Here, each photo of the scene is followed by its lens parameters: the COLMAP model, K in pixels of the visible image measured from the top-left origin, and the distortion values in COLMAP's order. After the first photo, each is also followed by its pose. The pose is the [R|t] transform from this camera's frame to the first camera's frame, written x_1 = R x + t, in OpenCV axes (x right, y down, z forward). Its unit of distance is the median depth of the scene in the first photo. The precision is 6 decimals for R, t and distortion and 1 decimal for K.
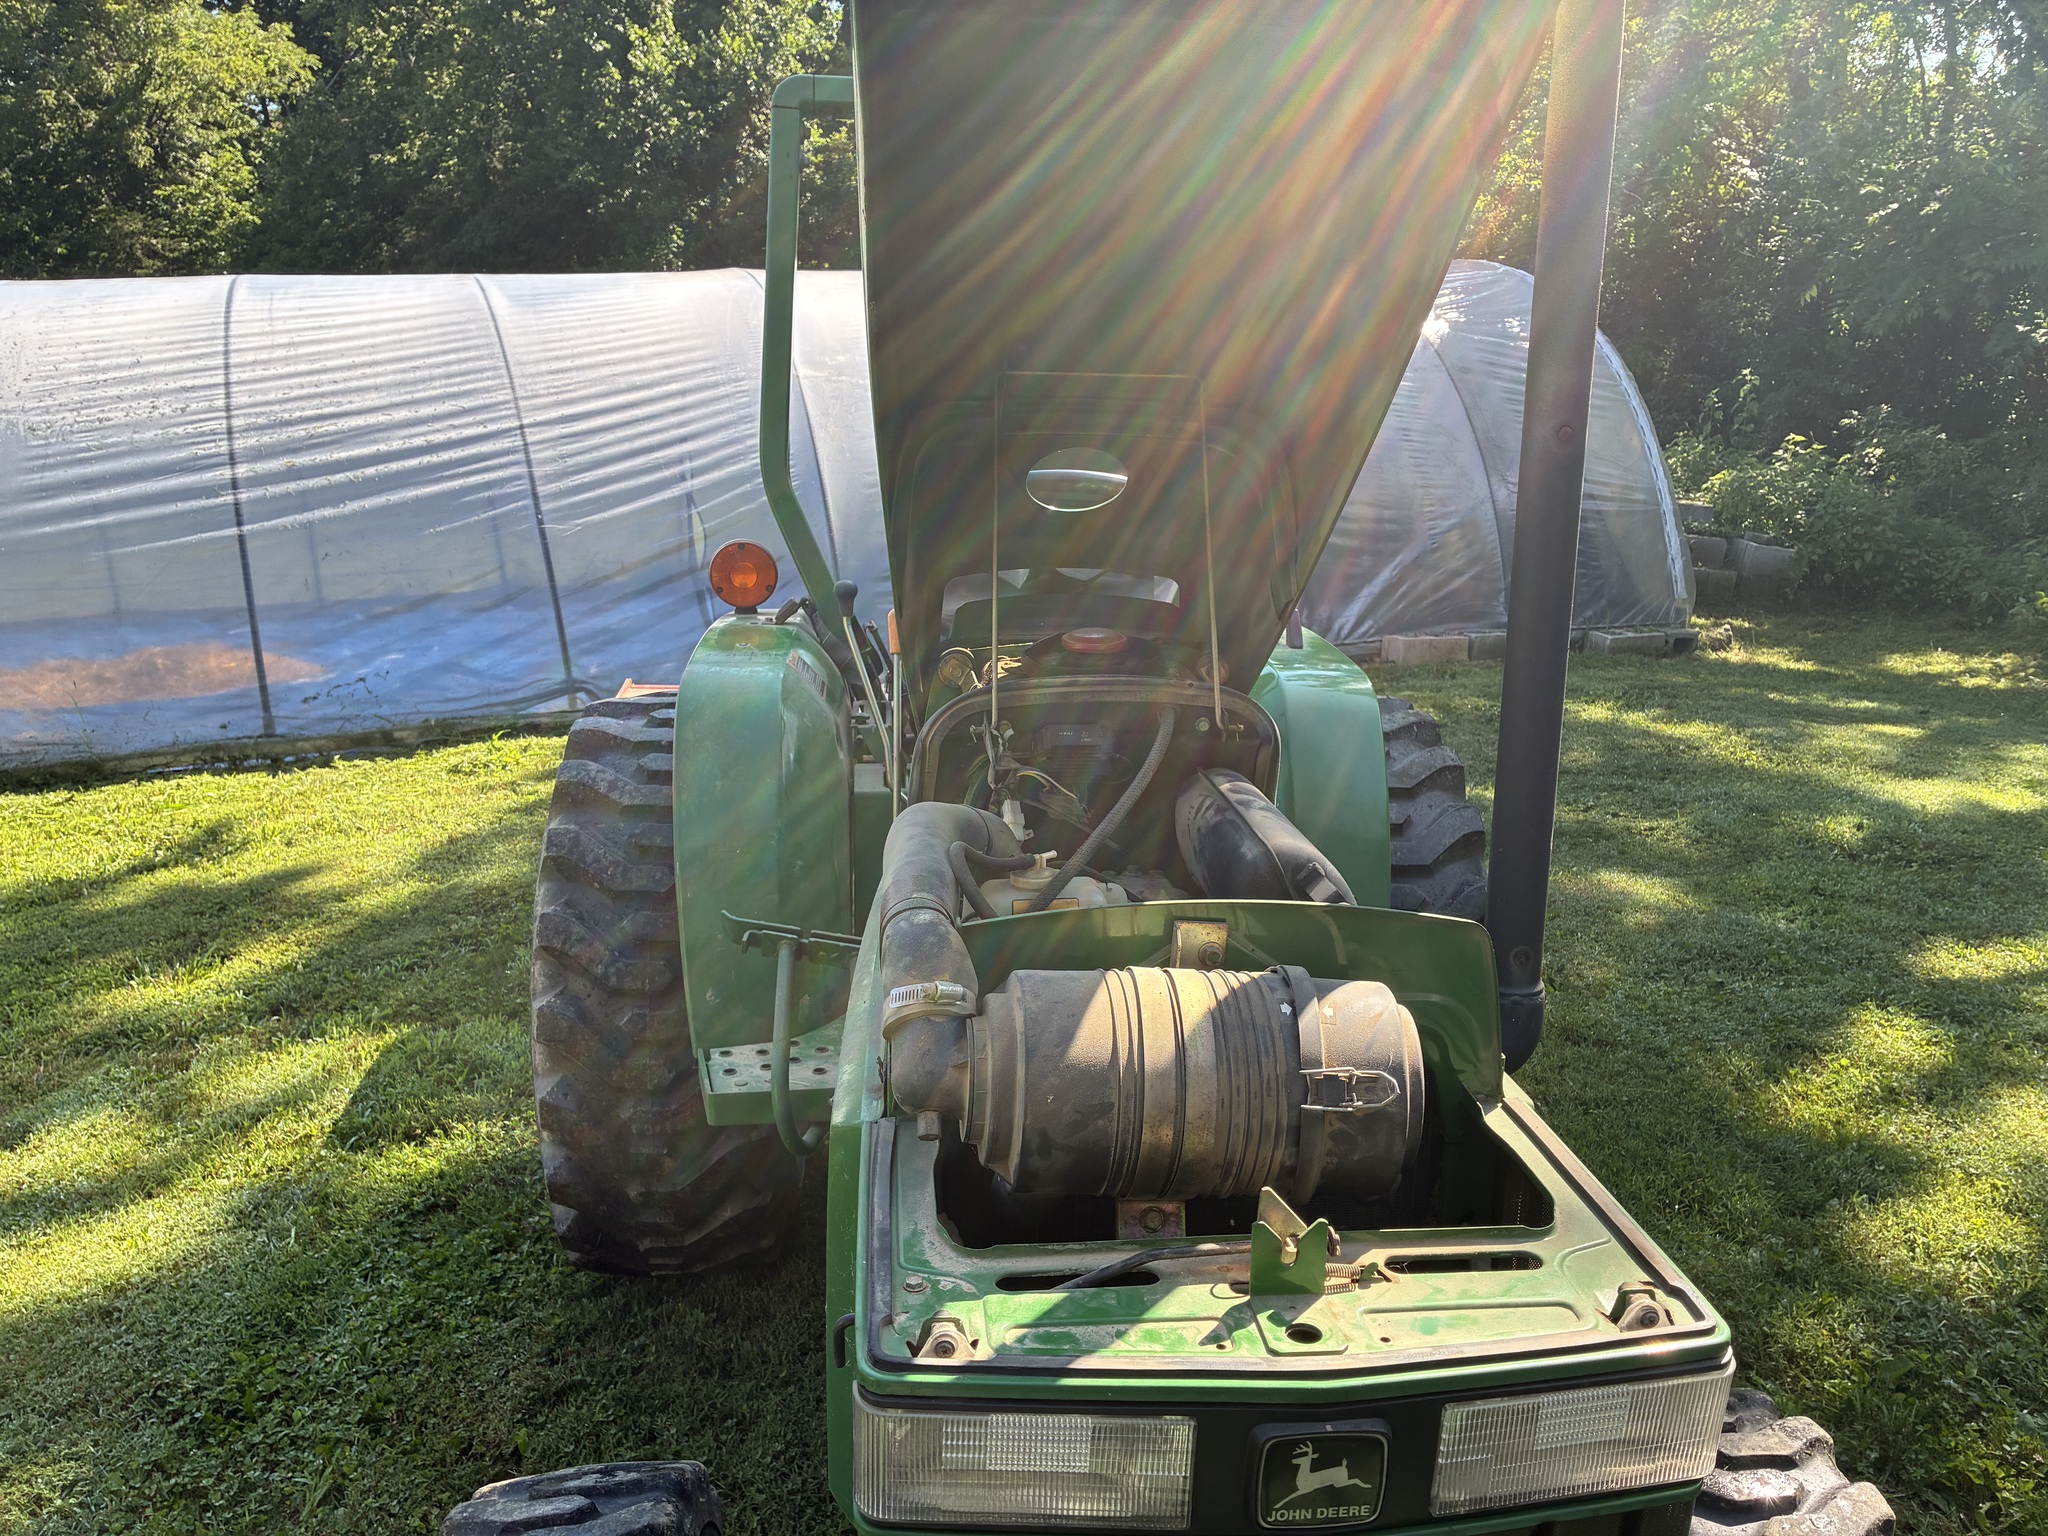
lens RADIAL K [[1540.1, 0, 1029.1], [0, 1540.1, 772.8], [0, 0, 1]] dist [0.048839, -0.069171]
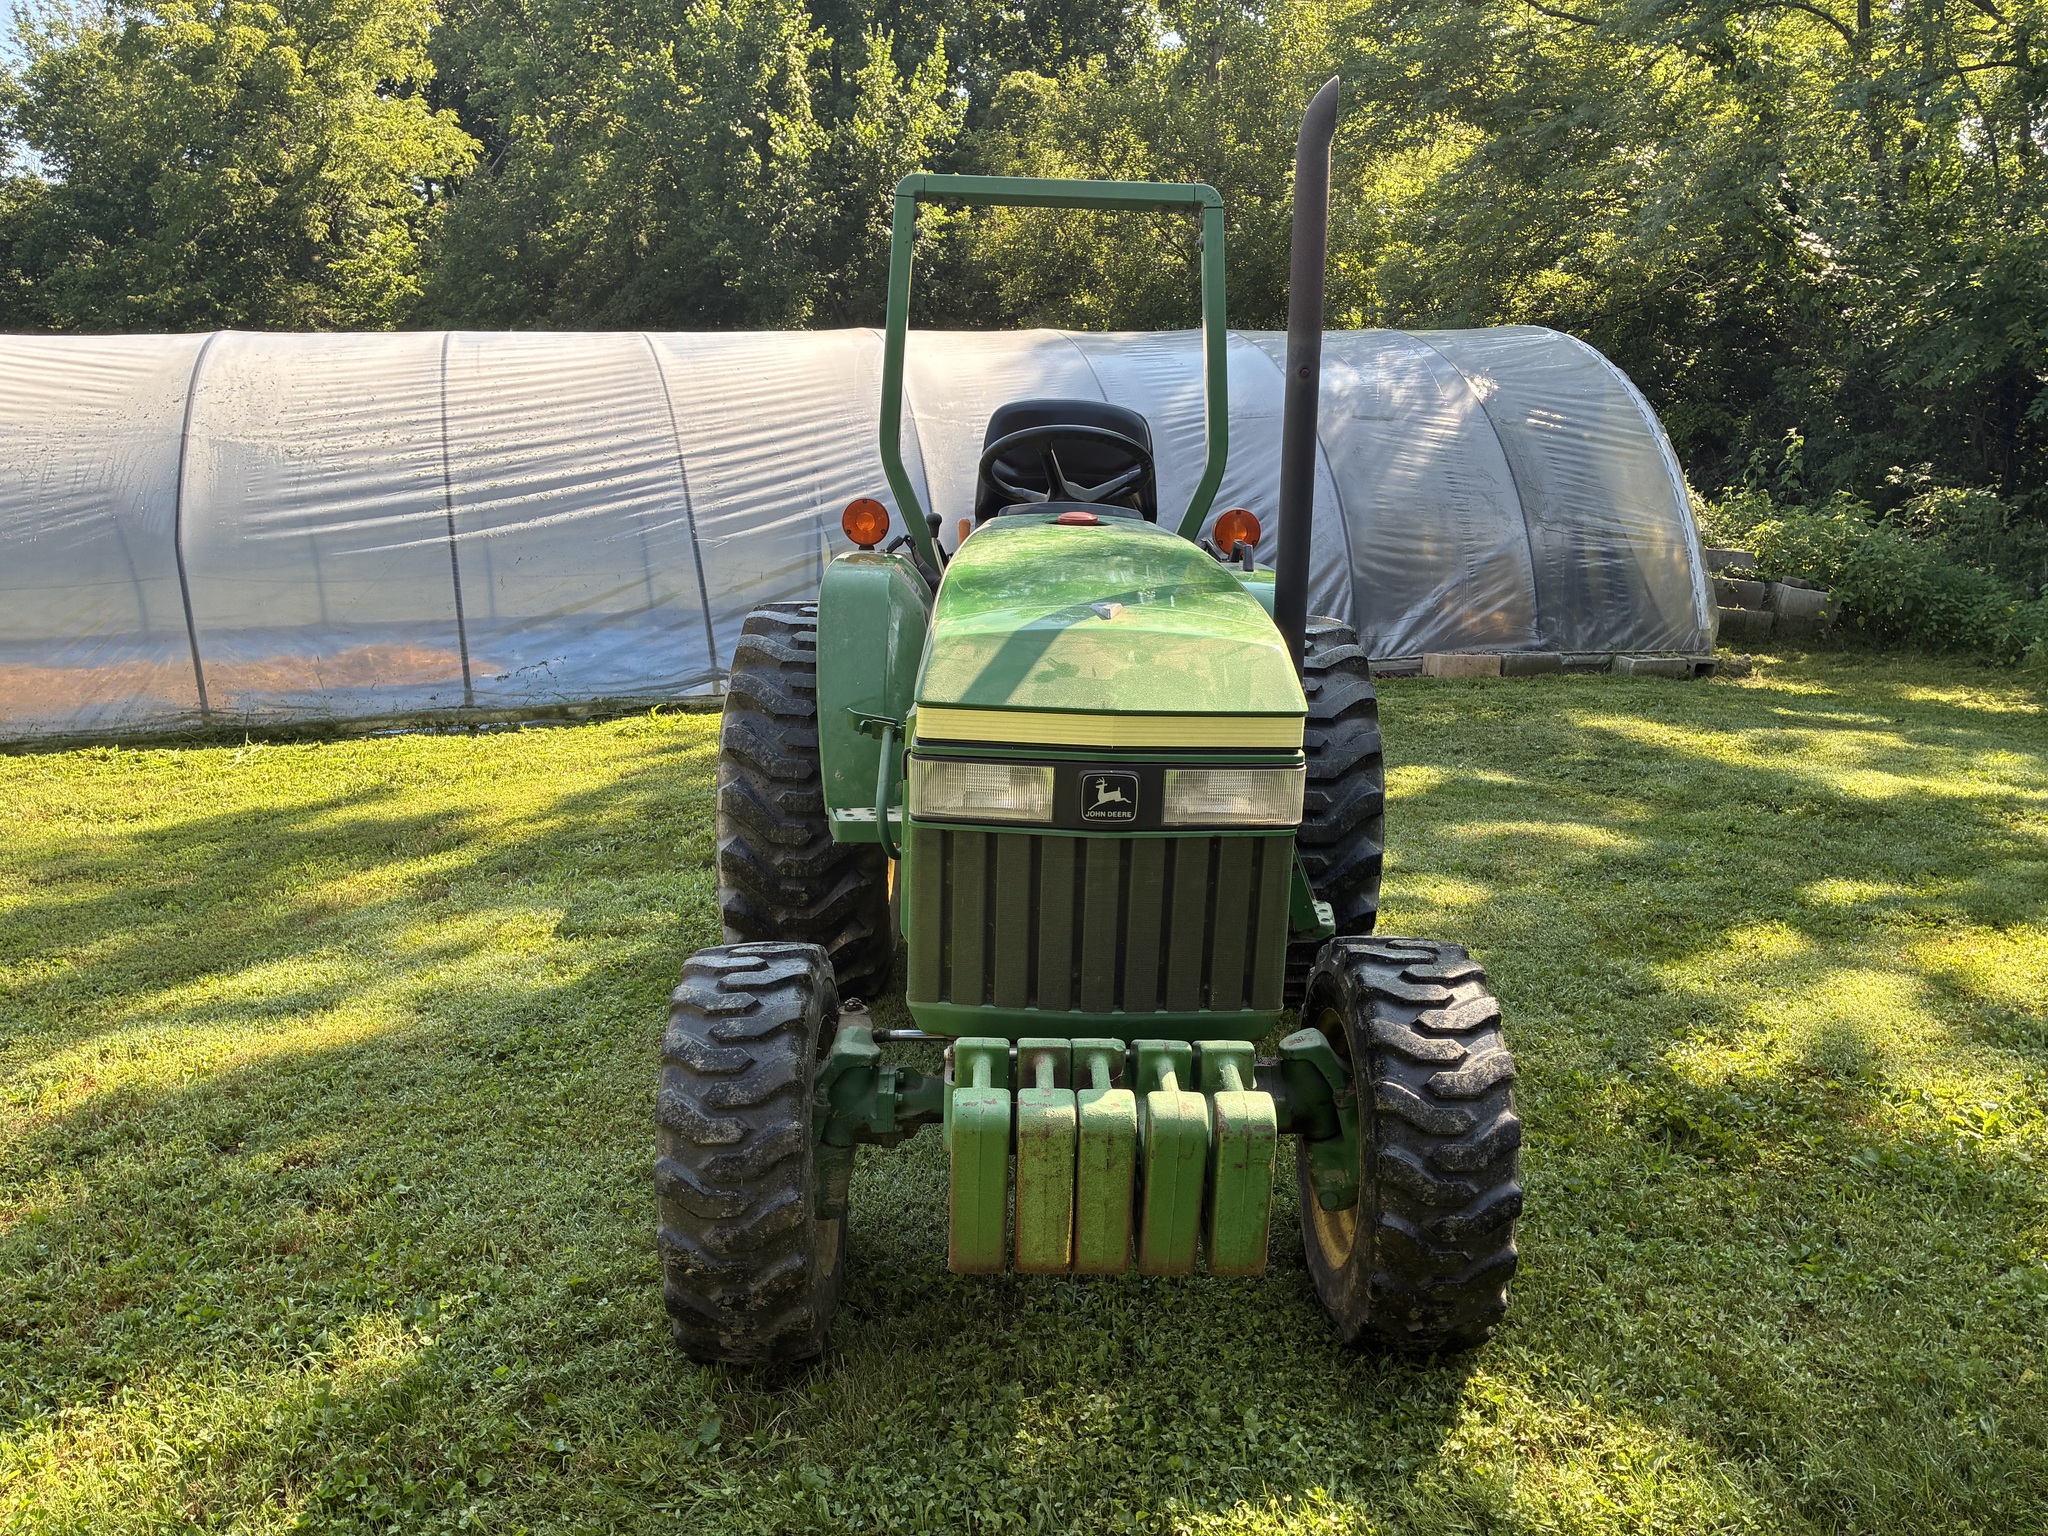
lens RADIAL K [[1540.1, 0, 1031.3], [0, 1540.1, 783.3], [0, 0, 1]] dist [0.048839, -0.069171]
pose [[0.997364, 0.024616, -0.068260, 0.027875], [-0.027166, 0.998958, -0.036678, 0.063764], [0.067286, 0.038435, 0.996993, -0.158019]]
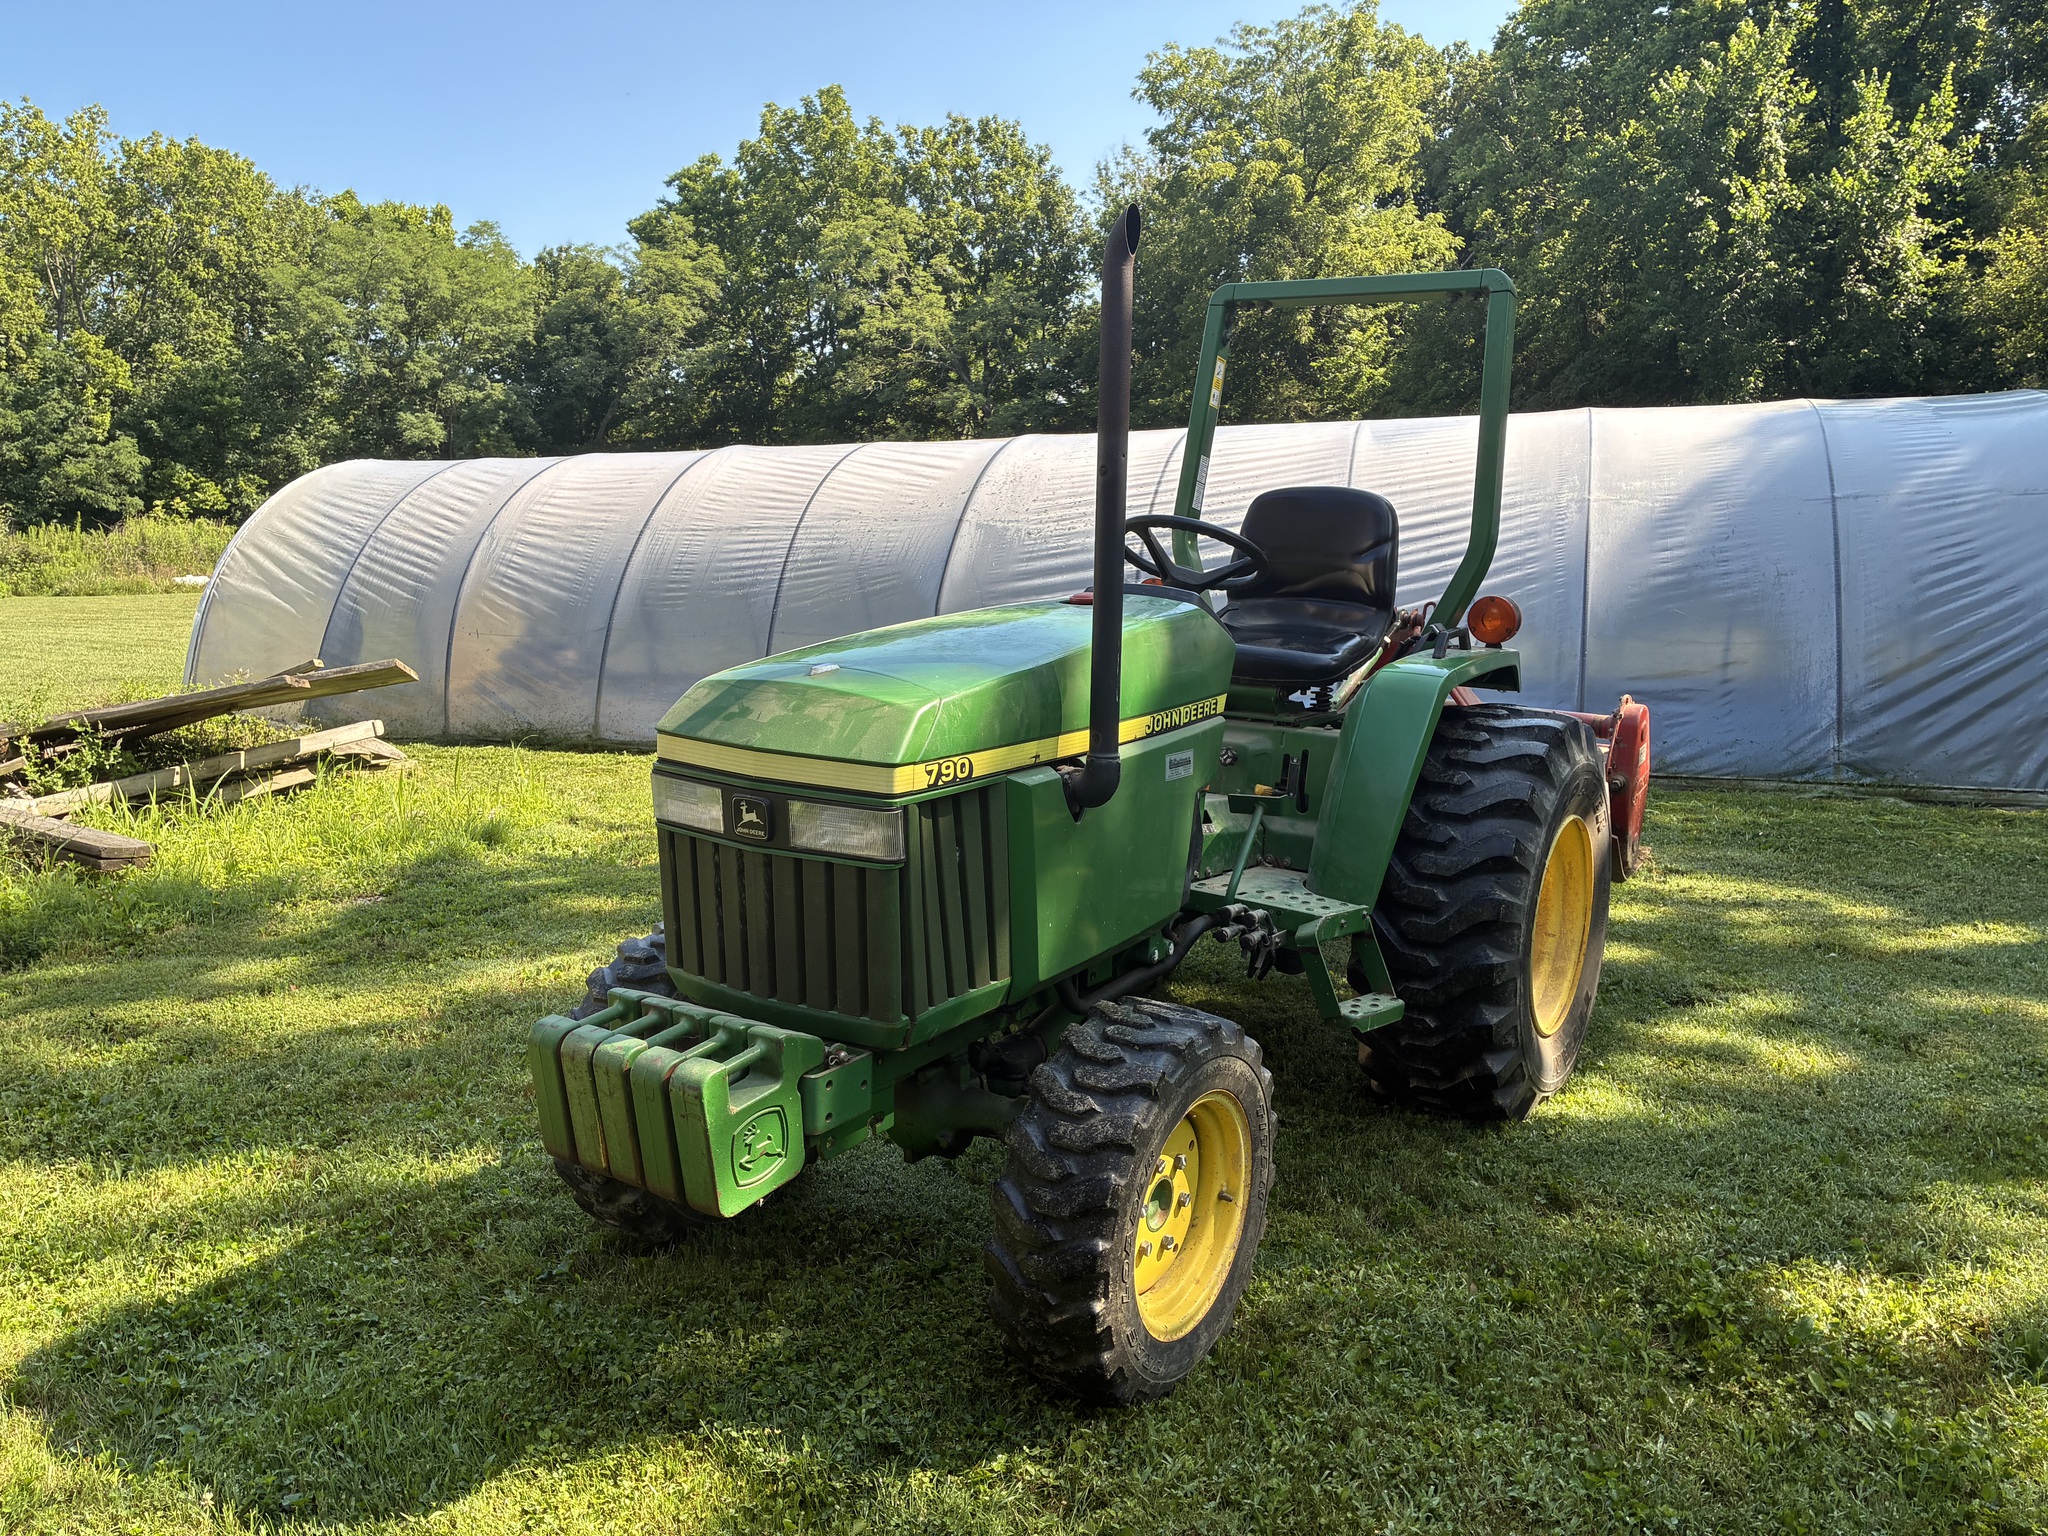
lens RADIAL K [[1540.1, 0, 1023.2], [0, 1540.1, 764.7], [0, 0, 1]] dist [0.048839, -0.069171]
pose [[0.769669, 0.109837, -0.628924, 0.286278], [-0.168689, 0.985069, -0.034404, 0.045521], [0.615755, 0.132572, 0.776705, -0.111017]]
